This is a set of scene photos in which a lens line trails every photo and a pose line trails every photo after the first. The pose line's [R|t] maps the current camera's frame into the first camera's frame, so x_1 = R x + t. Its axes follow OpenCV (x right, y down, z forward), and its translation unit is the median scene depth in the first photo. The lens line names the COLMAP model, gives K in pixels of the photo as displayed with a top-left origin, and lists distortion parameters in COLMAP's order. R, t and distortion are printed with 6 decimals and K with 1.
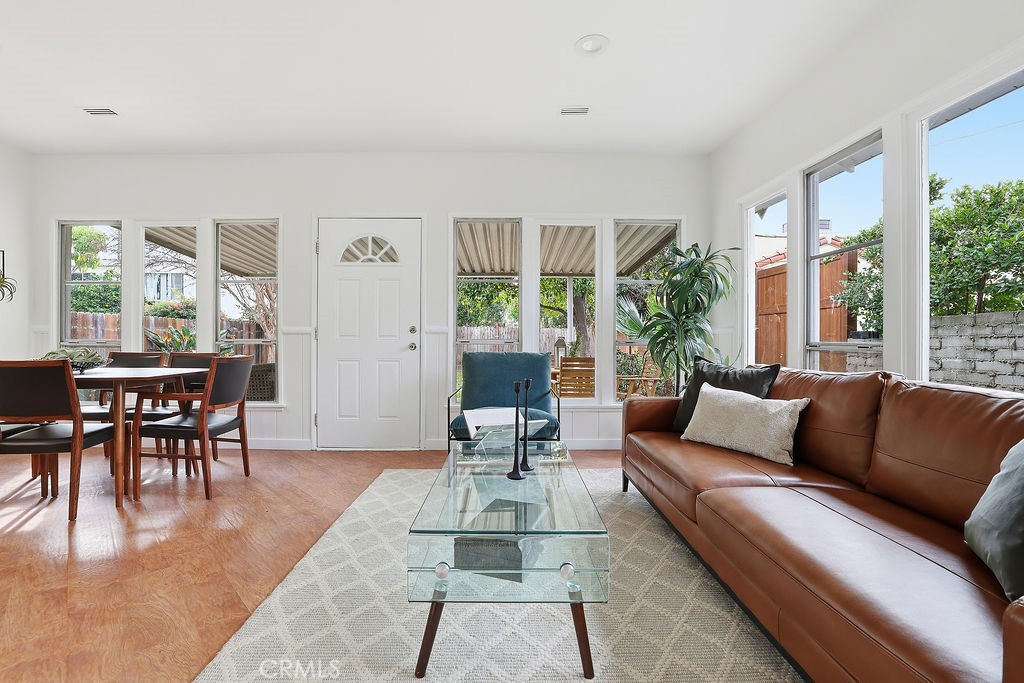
lens RADIAL K [[450.1, 0, 509.7], [0, 450.1, 342.0], [0, 0, 1]] dist [-0.000027, 0.001606]
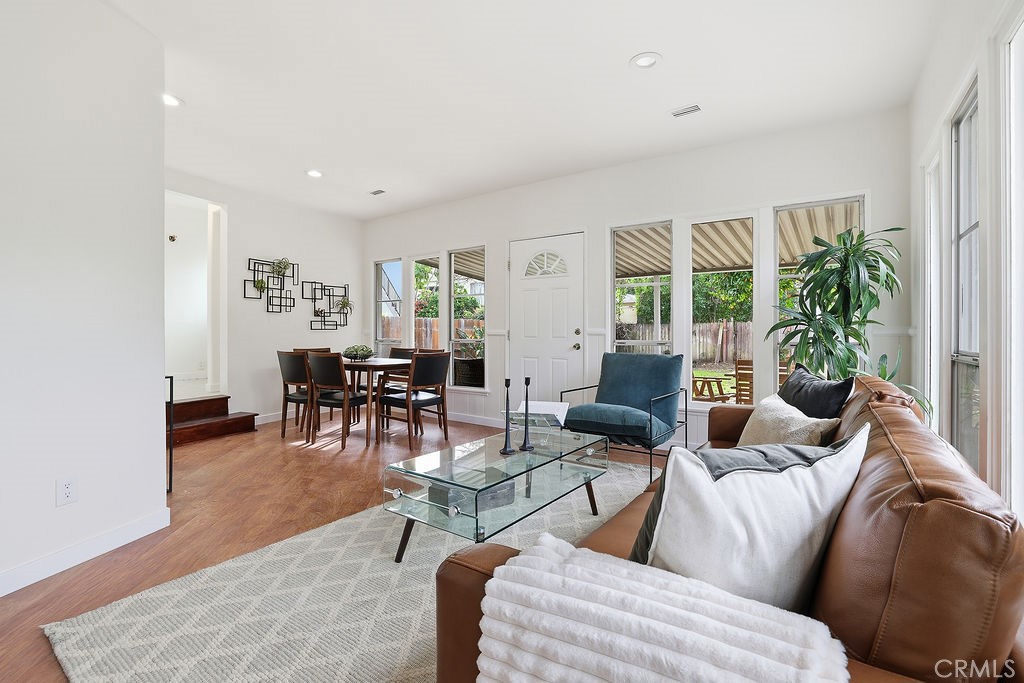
lens RADIAL K [[450.1, 0, 511.4], [0, 450.1, 339.9], [0, 0, 1]] dist [-0.000027, 0.001606]
pose [[0.830899, 0.006699, -0.556383, 0.286740], [-0.007095, 0.999974, 0.001444, -0.008068], [0.556378, 0.002748, 0.830925, -0.022834]]
